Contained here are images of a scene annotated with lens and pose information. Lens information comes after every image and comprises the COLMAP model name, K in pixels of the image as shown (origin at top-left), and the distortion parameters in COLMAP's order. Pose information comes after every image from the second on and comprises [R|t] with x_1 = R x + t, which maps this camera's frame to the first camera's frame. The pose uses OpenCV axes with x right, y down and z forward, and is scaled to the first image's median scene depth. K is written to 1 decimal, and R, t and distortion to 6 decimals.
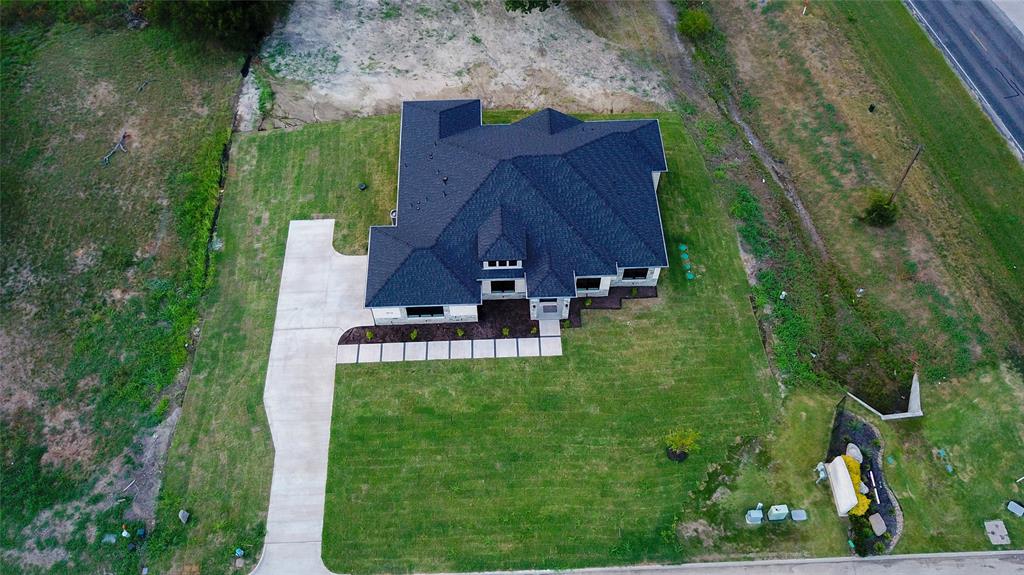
lens RADIAL K [[799.4, 0, 512.3], [0, 799.4, 272.5], [0, 0, 1]] dist [-0.004157, -0.002371]
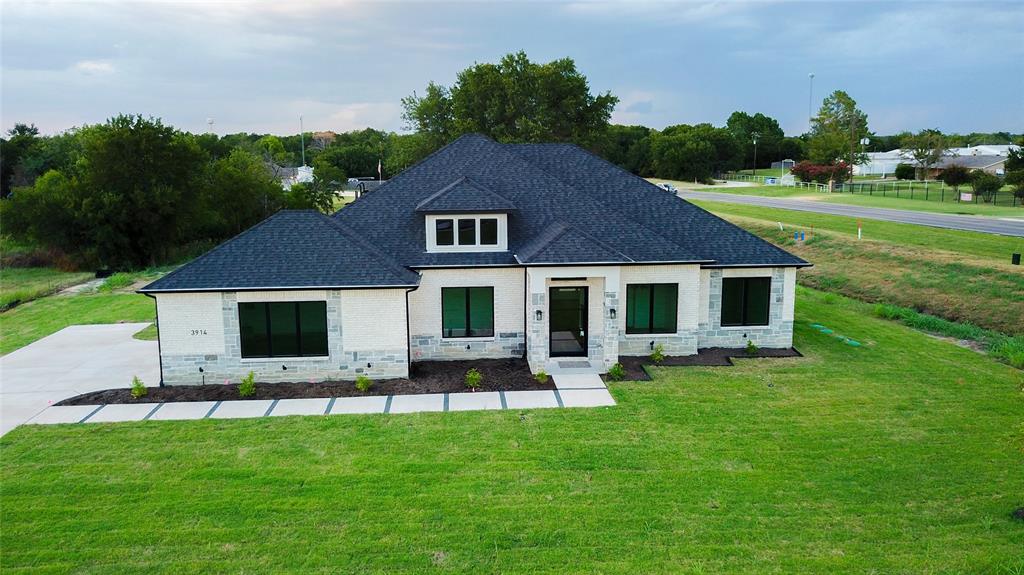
lens RADIAL K [[789.7, 0, 512.0], [0, 789.7, 287.5], [0, 0, 1]] dist [-0.004983, 0.001862]
pose [[0.999318, -0.010714, 0.035328, -0.001958], [0.032820, 0.695999, -0.717293, 0.302851], [-0.016903, 0.717963, 0.695876, 0.610073]]
